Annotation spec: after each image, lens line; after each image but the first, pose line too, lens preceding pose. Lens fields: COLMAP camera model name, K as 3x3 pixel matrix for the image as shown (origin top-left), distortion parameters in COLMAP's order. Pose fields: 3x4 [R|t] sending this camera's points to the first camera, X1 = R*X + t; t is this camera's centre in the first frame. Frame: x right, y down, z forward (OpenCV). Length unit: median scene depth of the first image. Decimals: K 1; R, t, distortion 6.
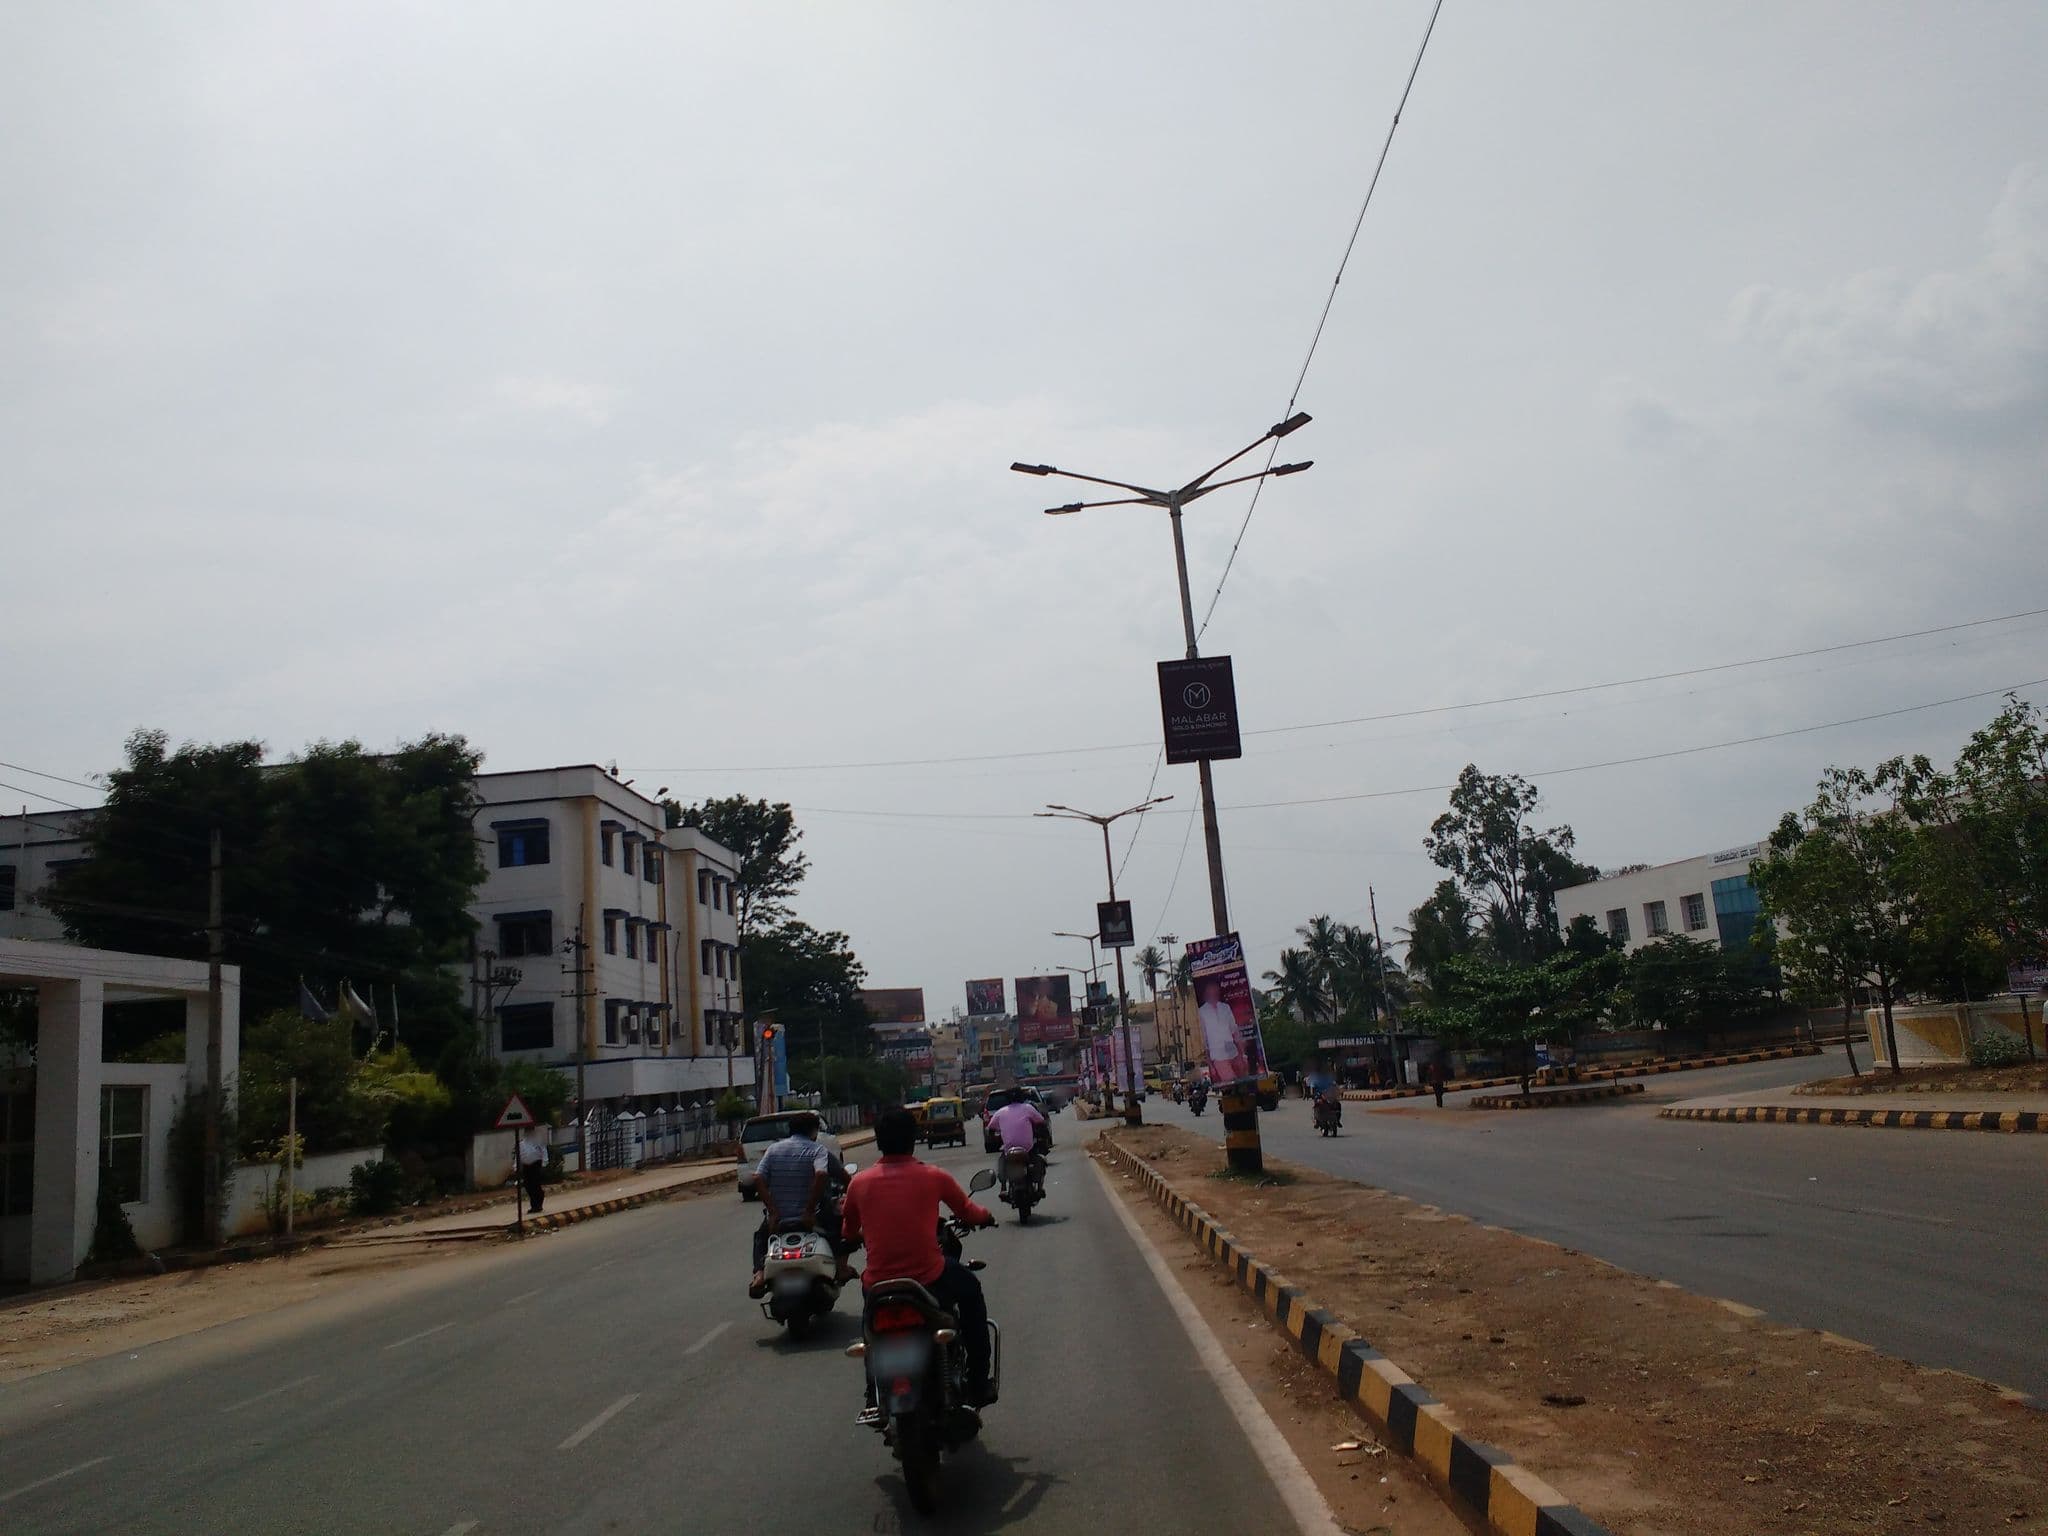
lens RADIAL K [[1714.4, 0, 1024.0], [0, 1714.4, 768.0], [0, 0, 1]] dist [0.120175, 0.001598]
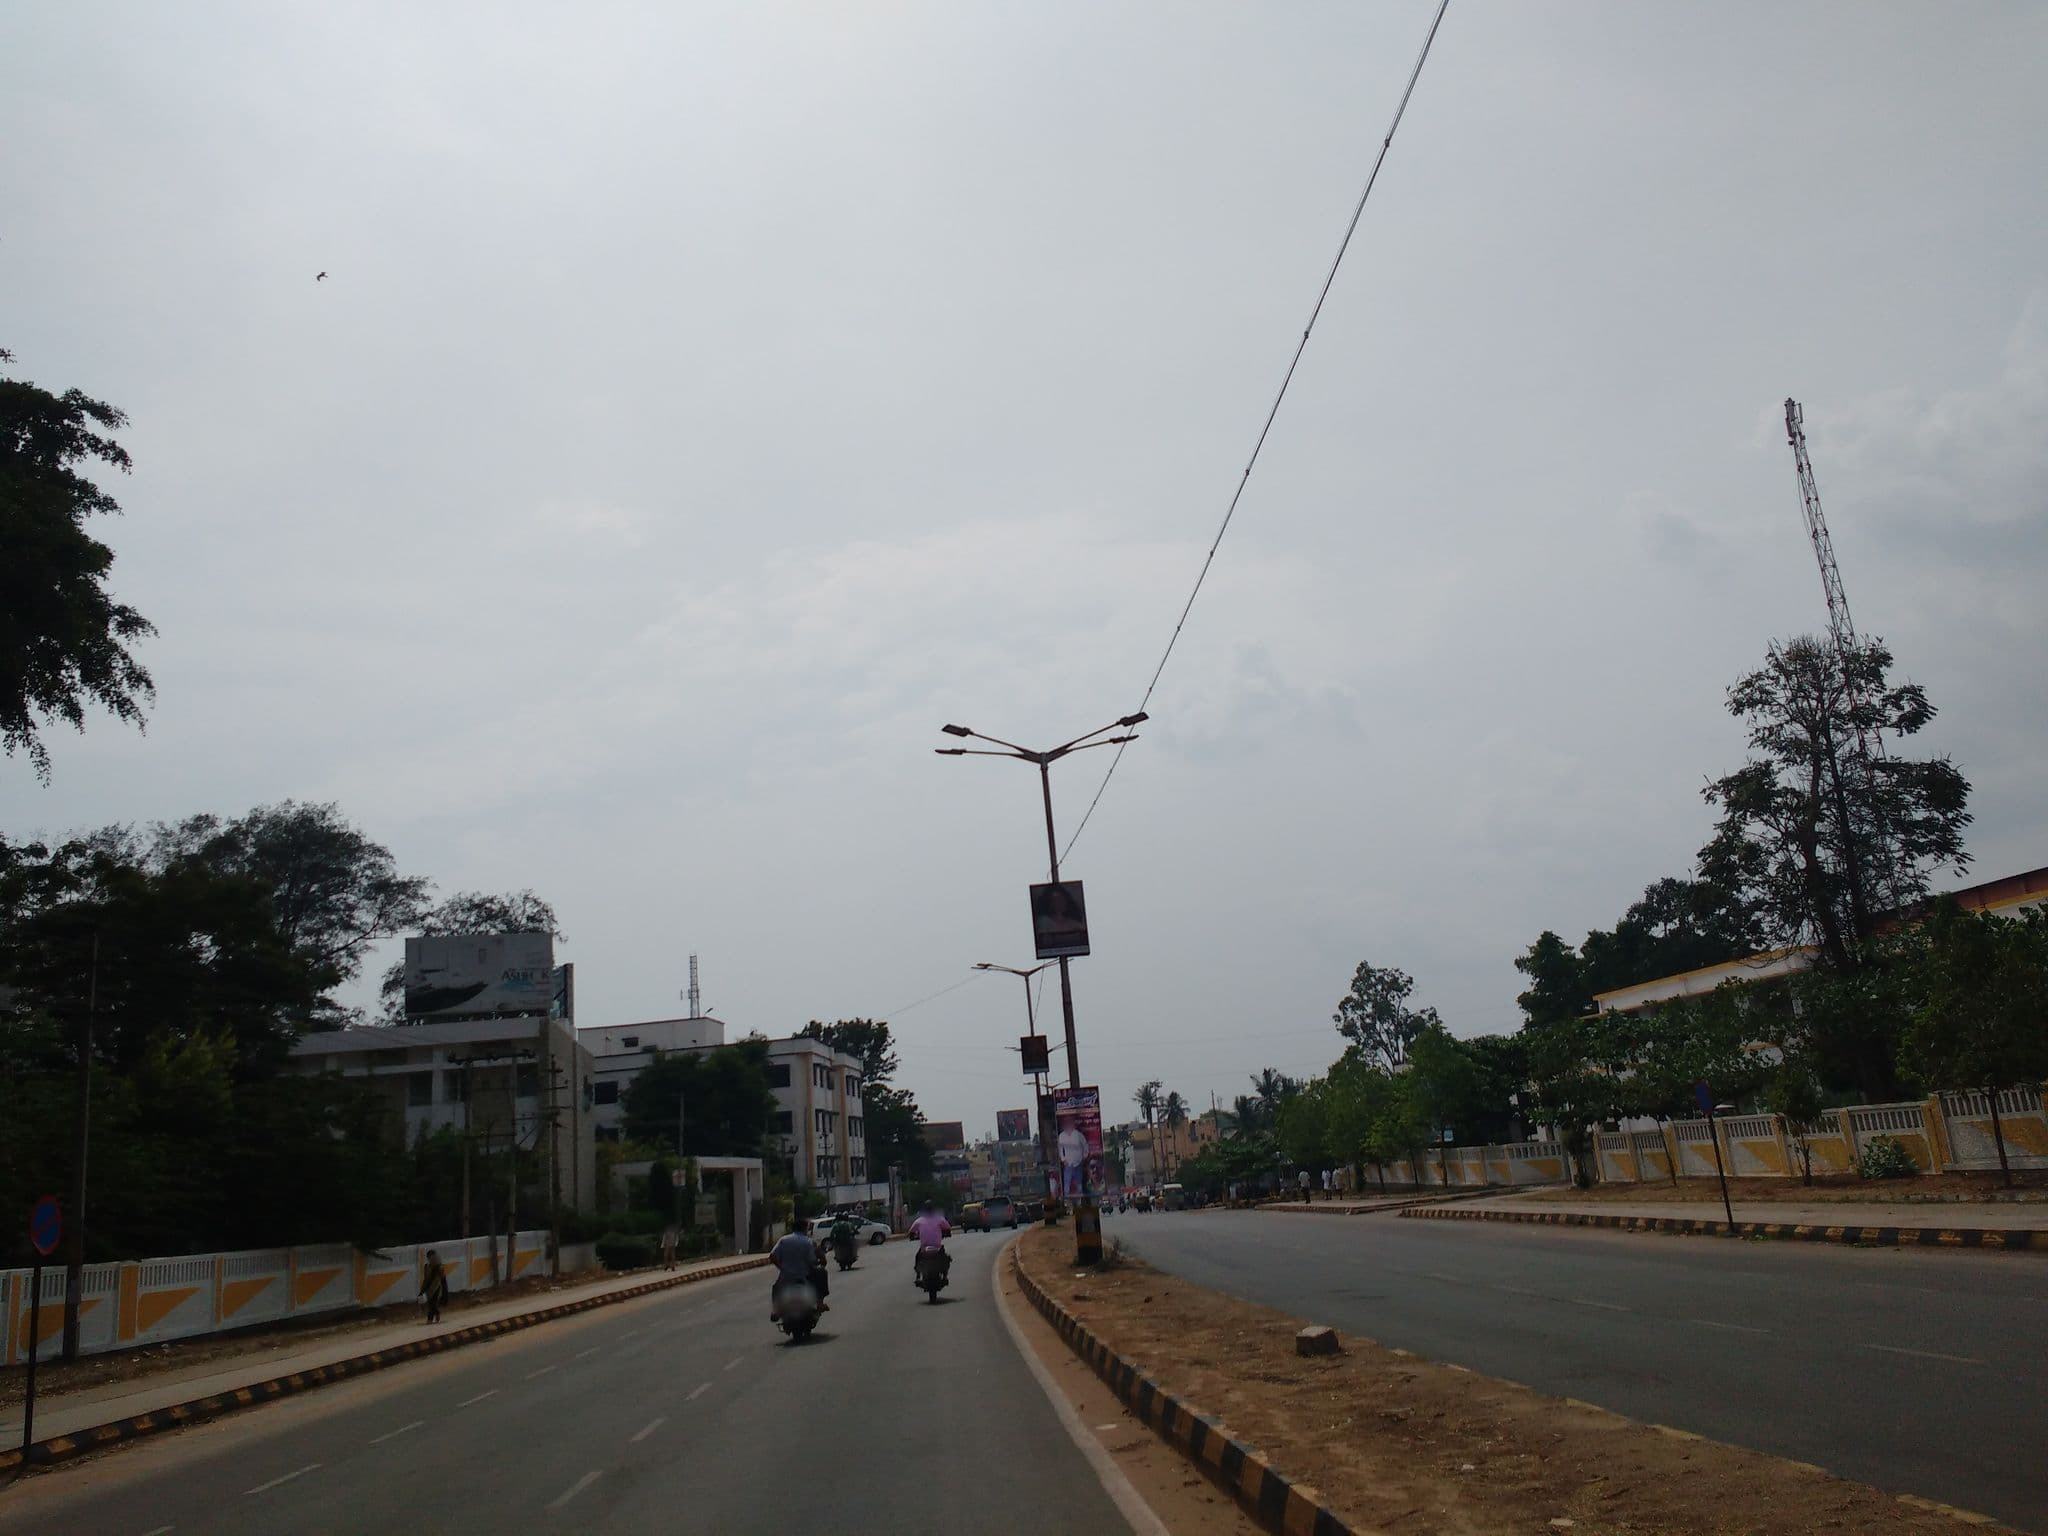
lens RADIAL K [[1714.4, 0, 1024.0], [0, 1714.4, 768.0], [0, 0, 1]] dist [0.120175, 0.001598]
pose [[0.999825, -0.007261, -0.017269, 0.013343], [0.006128, 0.997879, -0.064802, -0.066830], [0.017703, 0.064684, 0.997749, -0.374565]]
